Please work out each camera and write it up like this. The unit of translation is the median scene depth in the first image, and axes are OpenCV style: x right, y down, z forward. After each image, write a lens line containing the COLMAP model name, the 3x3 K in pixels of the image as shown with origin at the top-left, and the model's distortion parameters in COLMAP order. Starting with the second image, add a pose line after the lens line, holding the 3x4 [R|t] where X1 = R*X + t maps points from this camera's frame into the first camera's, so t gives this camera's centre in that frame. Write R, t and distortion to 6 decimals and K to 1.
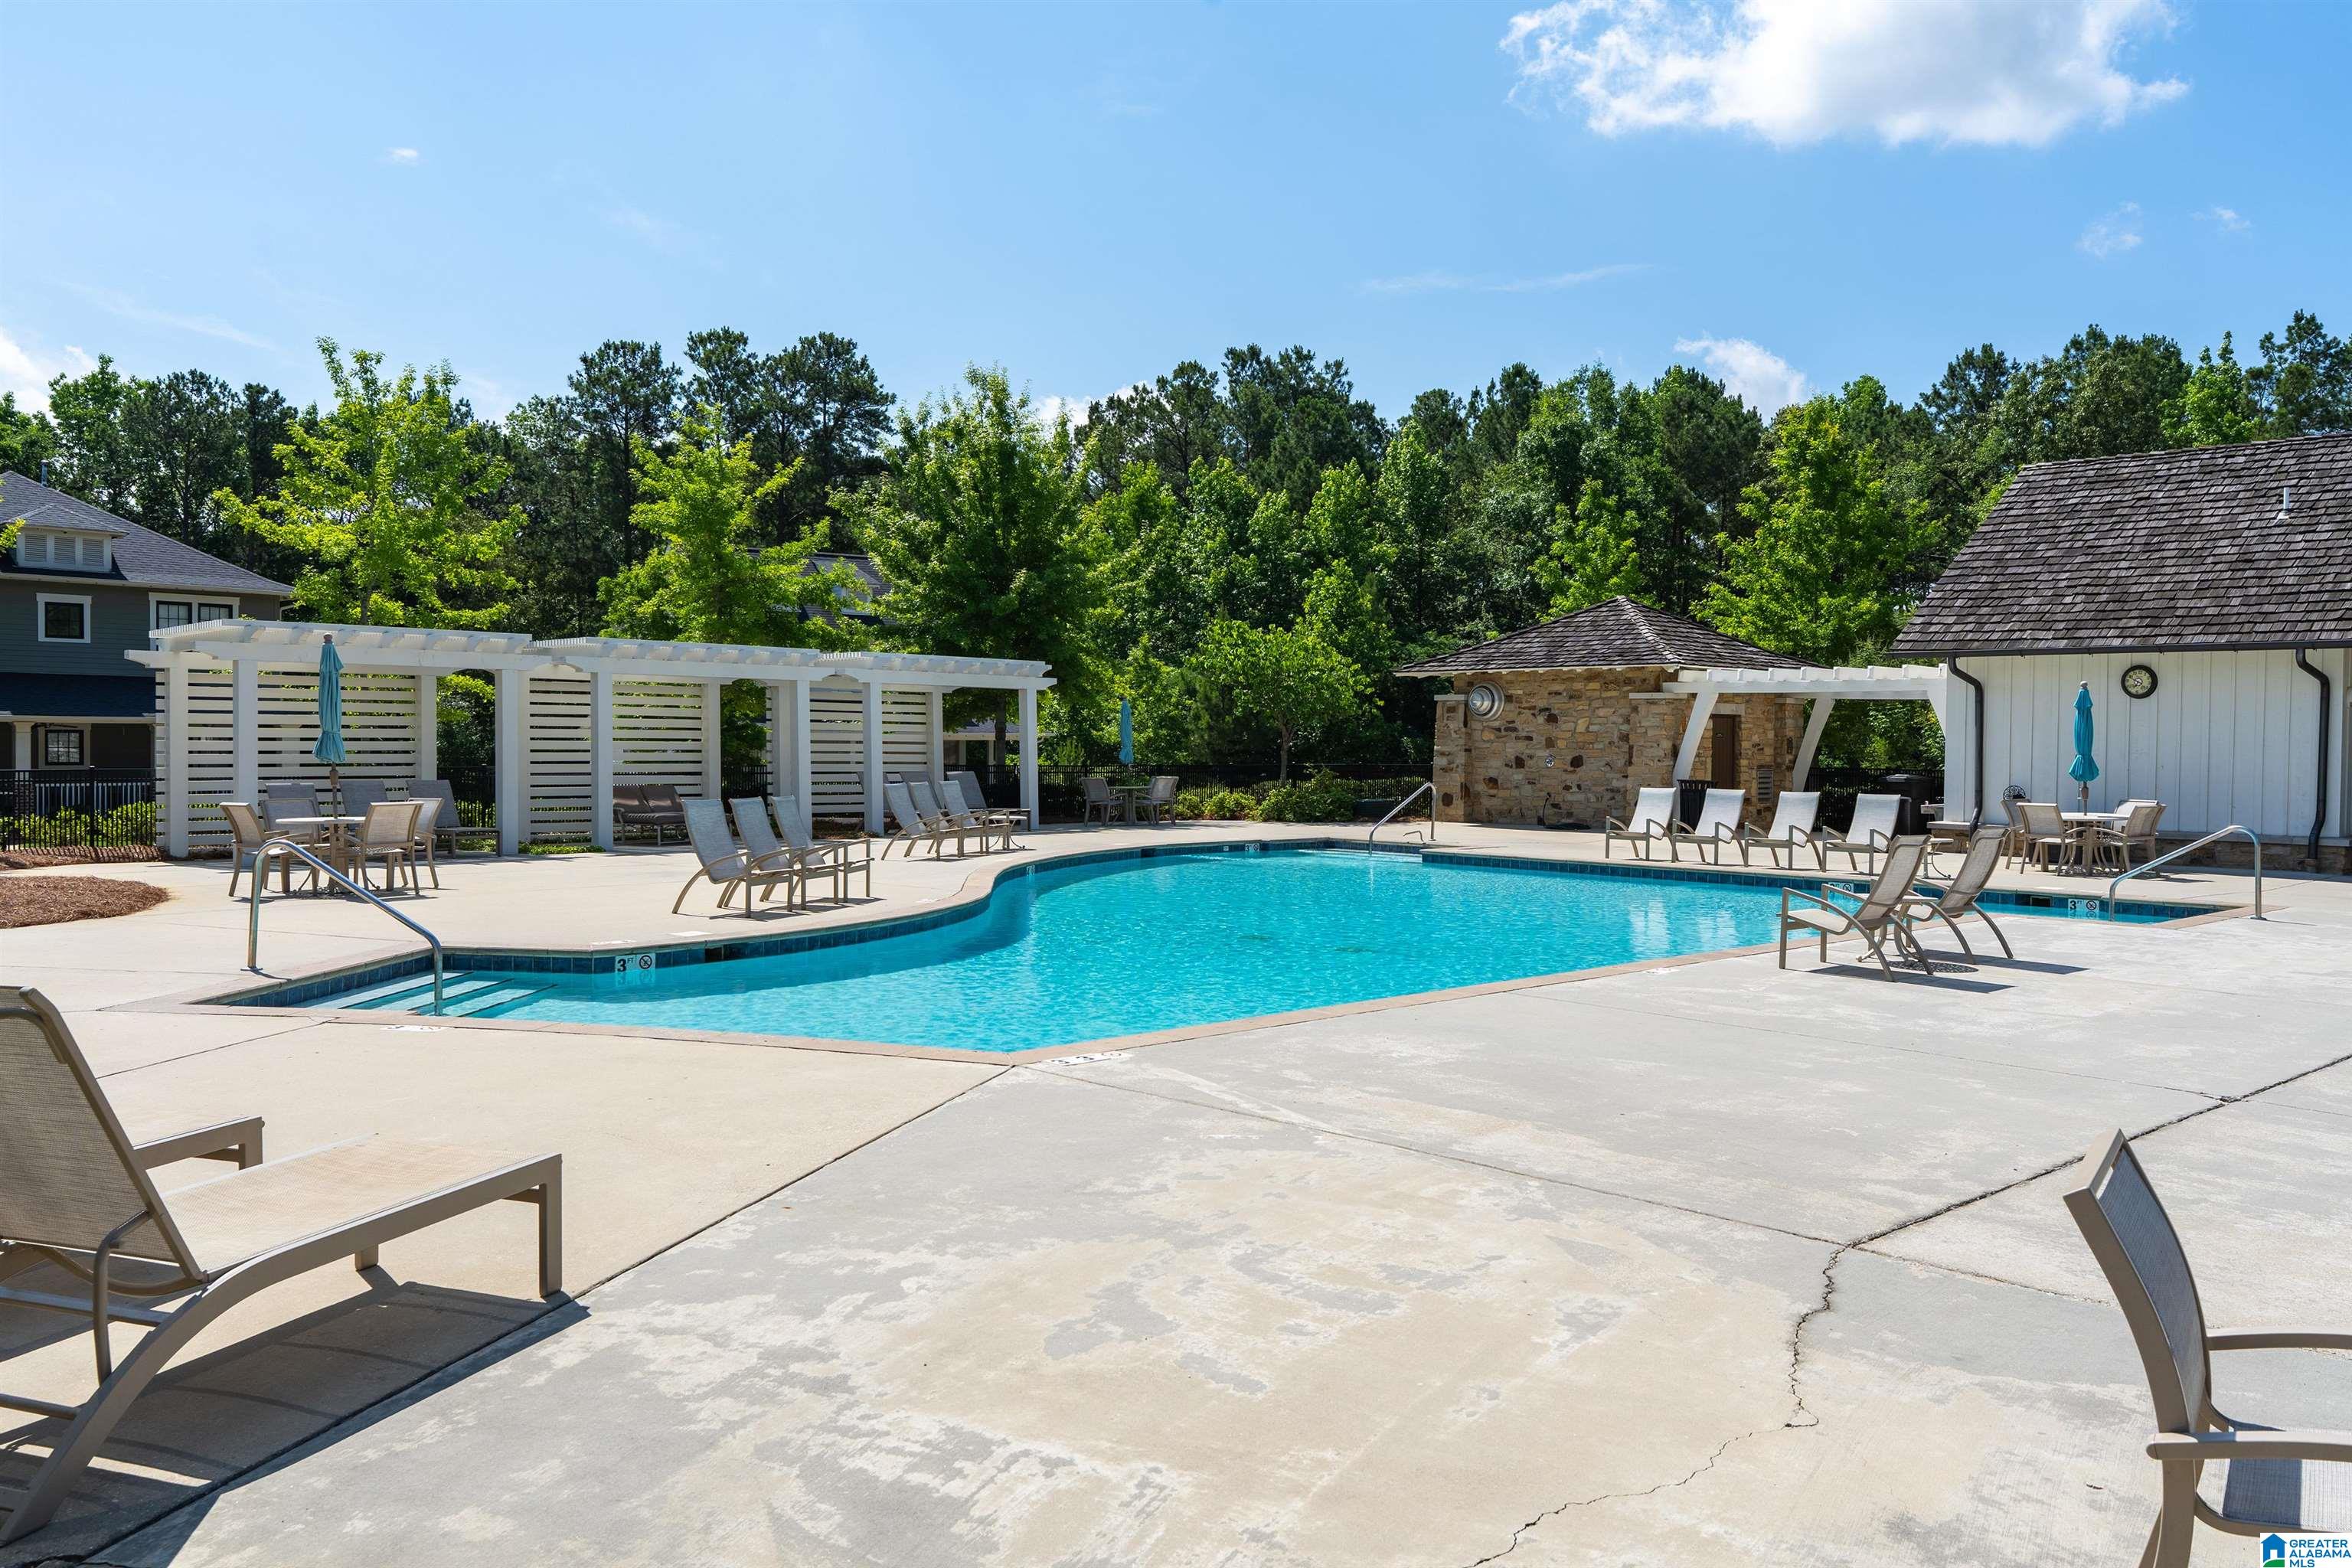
lens RADIAL K [[1796.7, 0, 1180.5], [0, 1796.7, 794.8], [0, 0, 1]] dist [-0.008943, -0.008603]
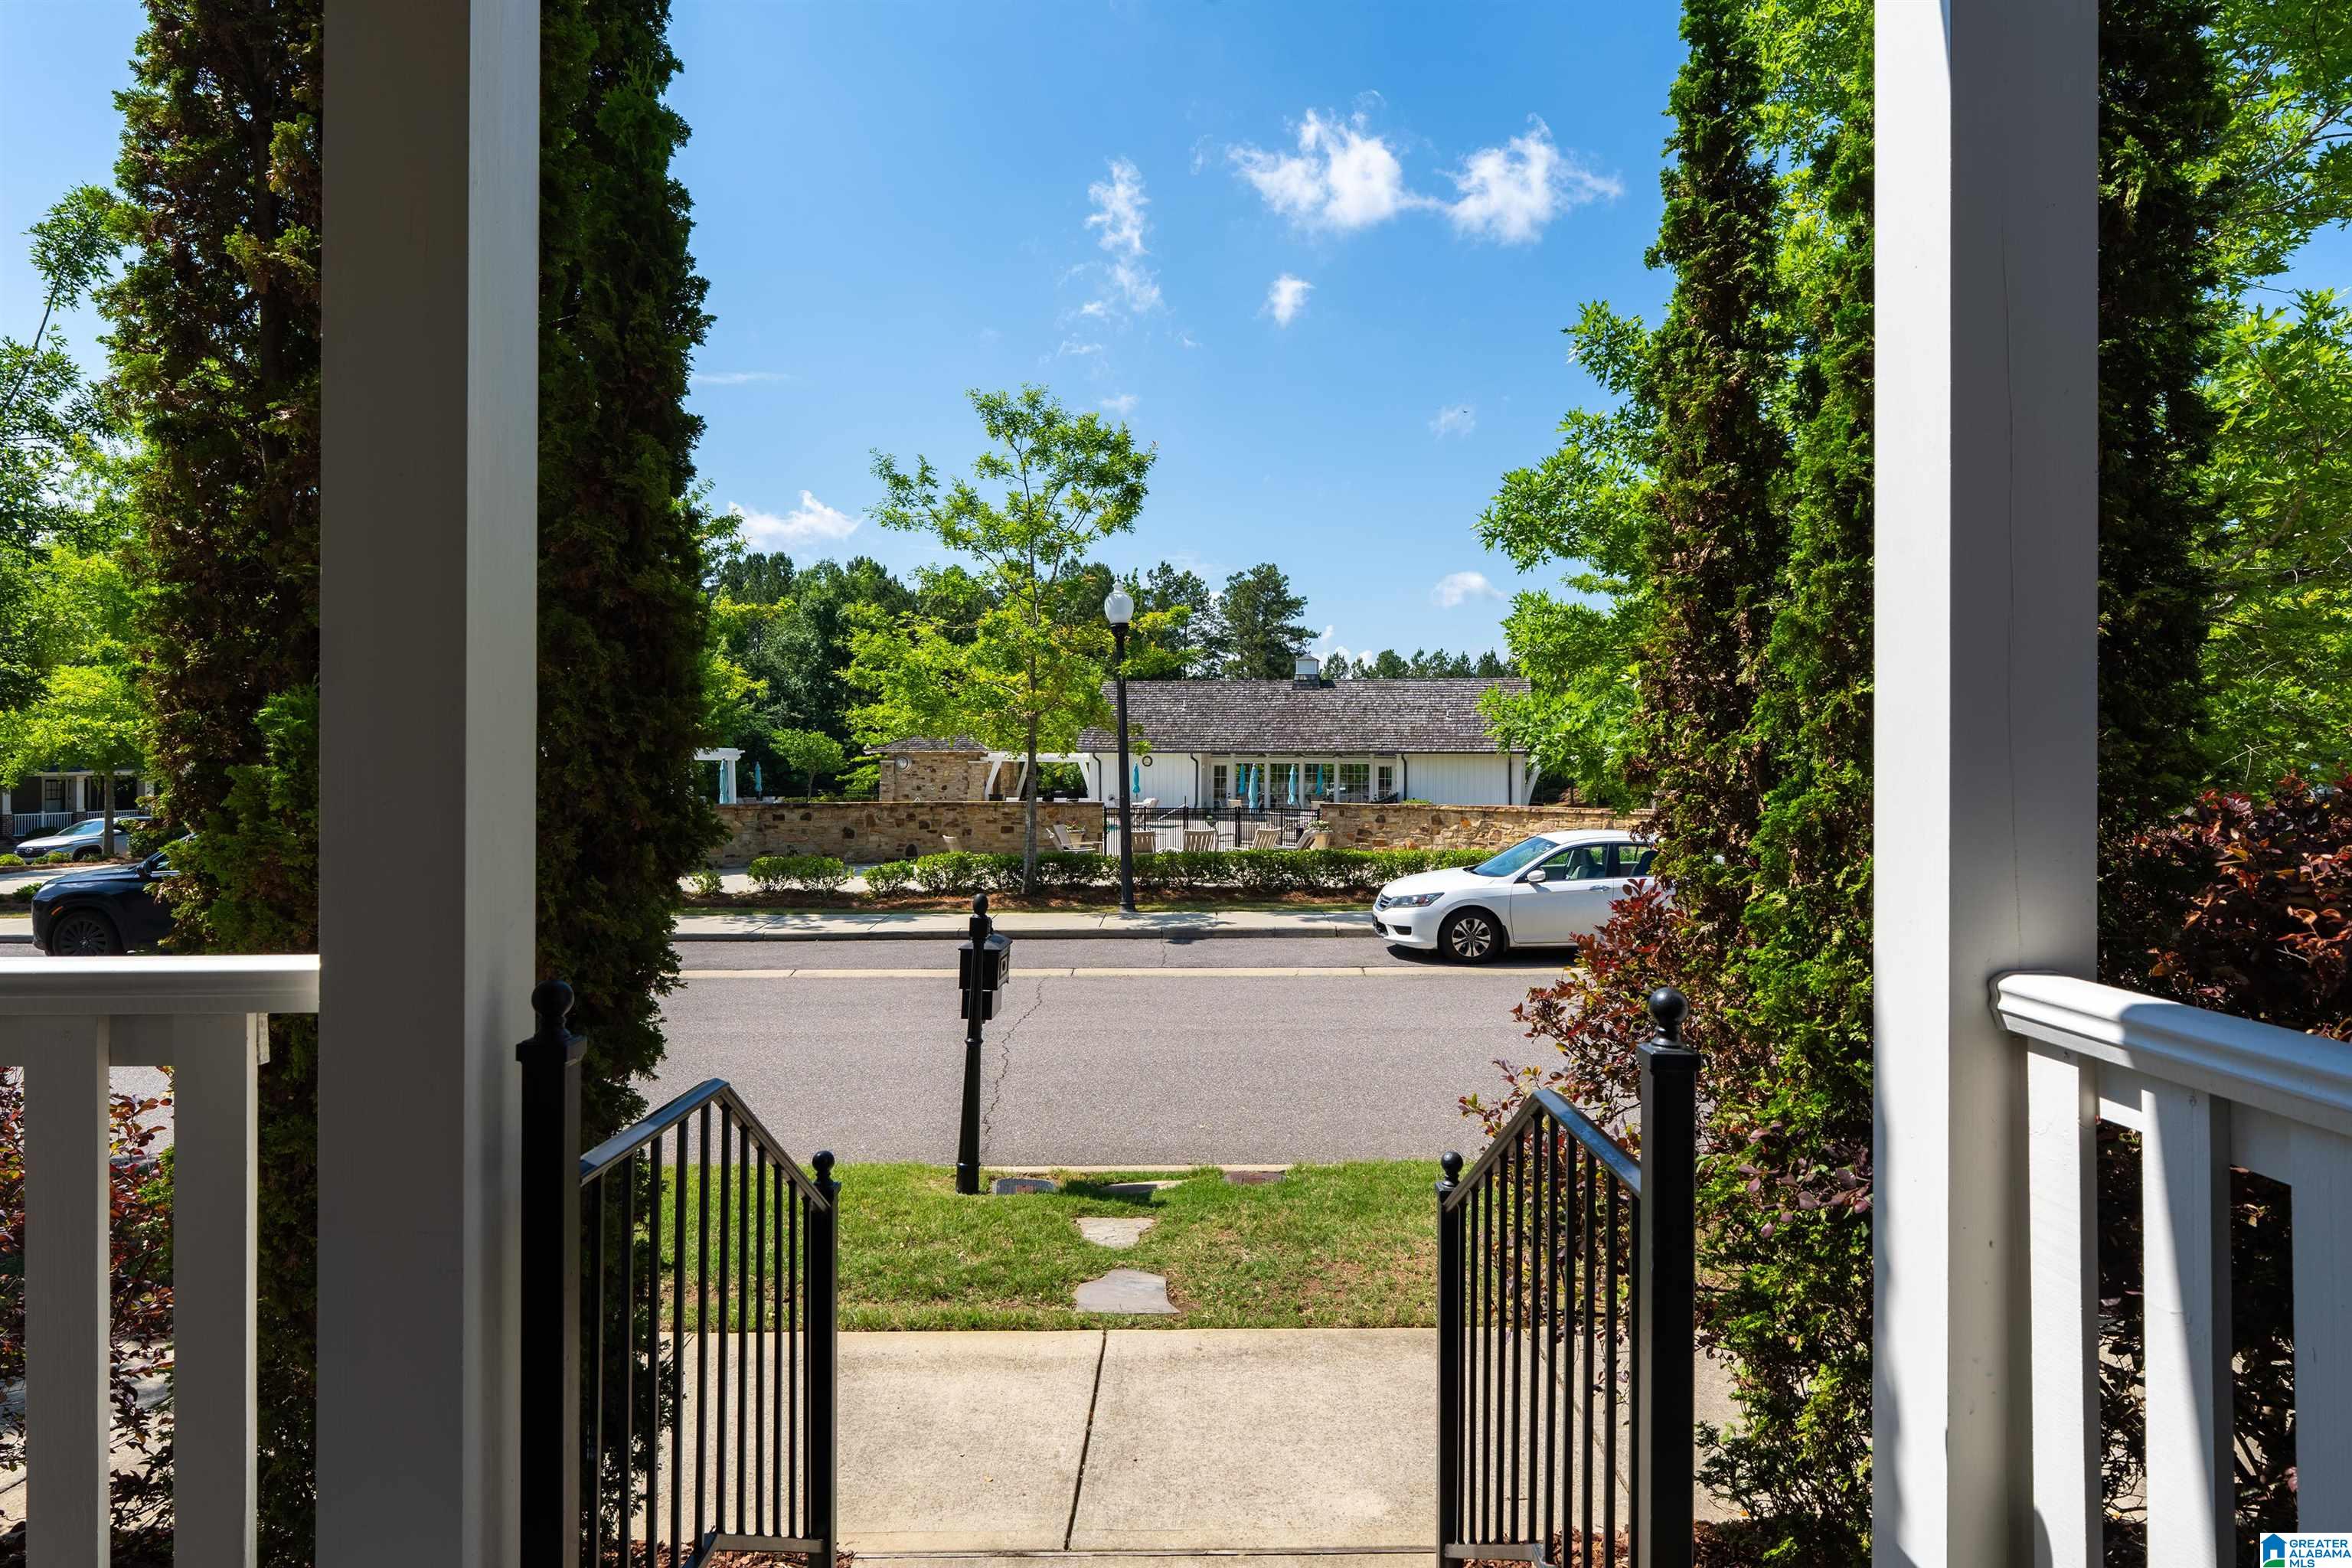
lens RADIAL K [[1402.2, 0, 1173.8], [0, 1402.2, 761.1], [0, 0, 1]] dist [-0.002920, -0.001796]
pose [[0.836527, -0.004852, 0.547904, -0.291303], [0.020573, 0.999534, -0.022560, -0.002255], [-0.547539, 0.030145, 0.836237, -0.408812]]
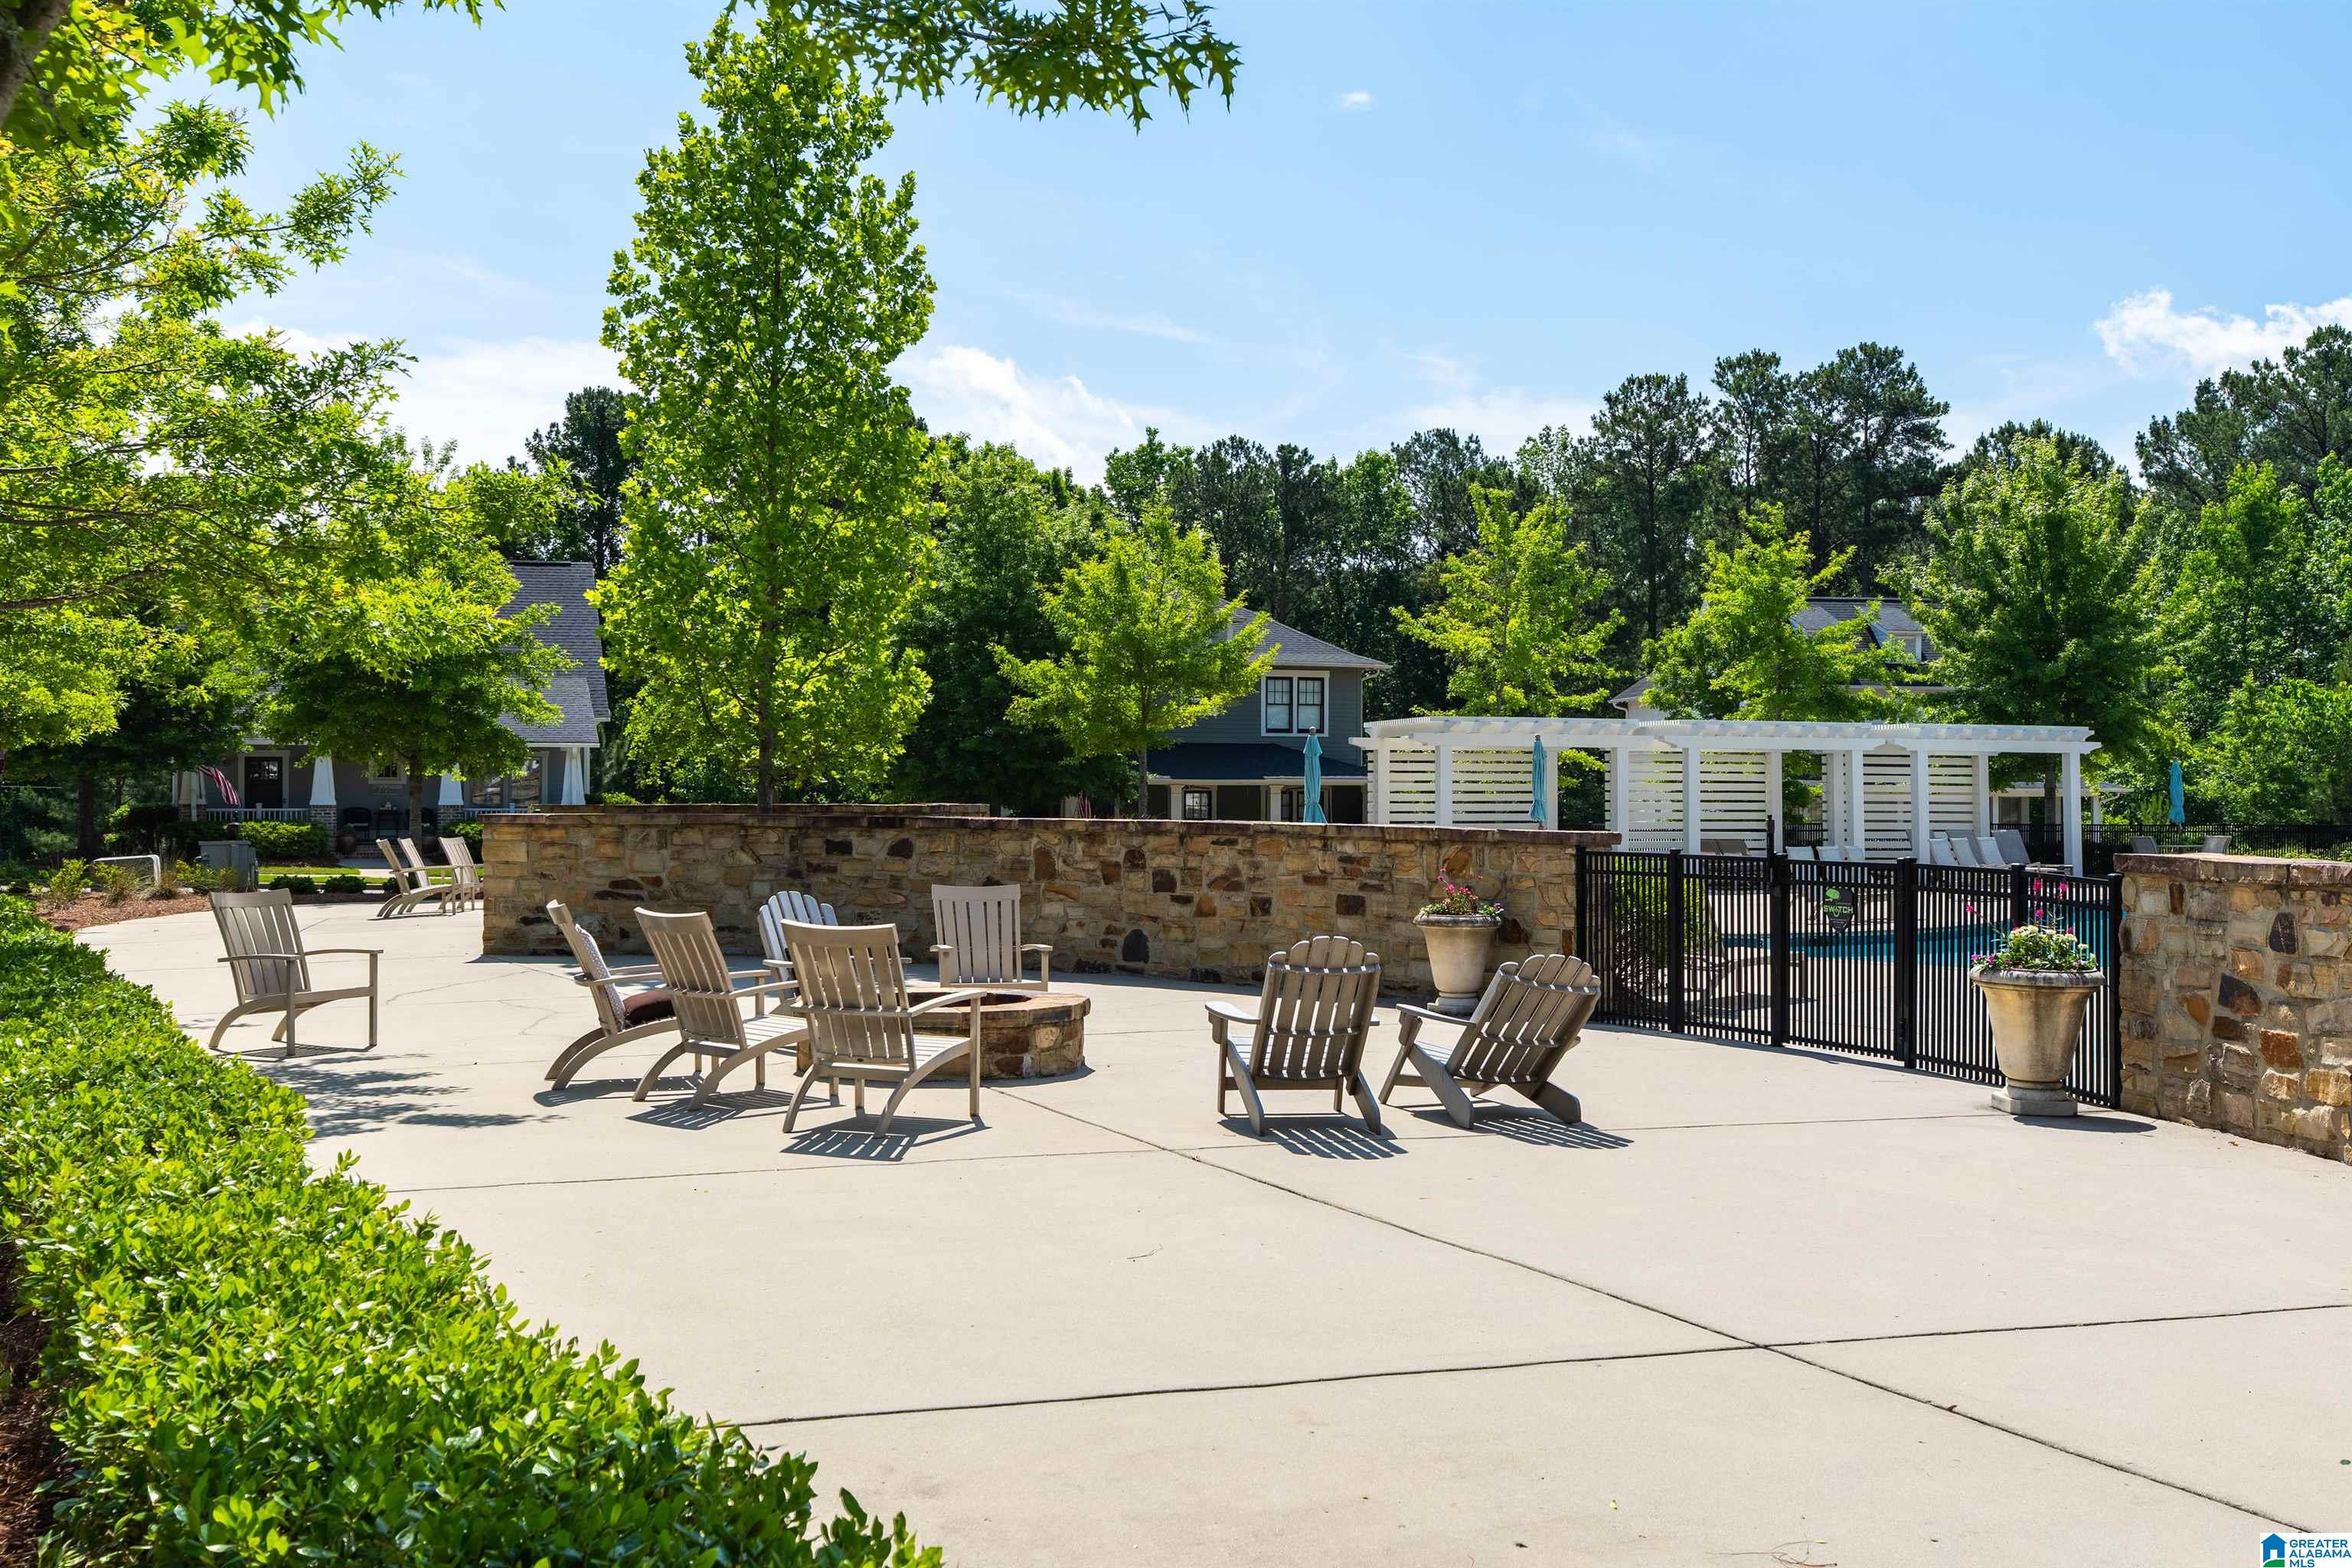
lens RADIAL K [[2306.5, 0, 1166.1], [0, 2306.5, 788.3], [0, 0, 1]] dist [0.003858, 0.000000]
pose [[0.884085, -0.003868, -0.467310, 0.038215], [-0.010957, 0.999519, -0.029001, 0.003690], [0.467198, 0.030759, 0.883618, -0.219817]]
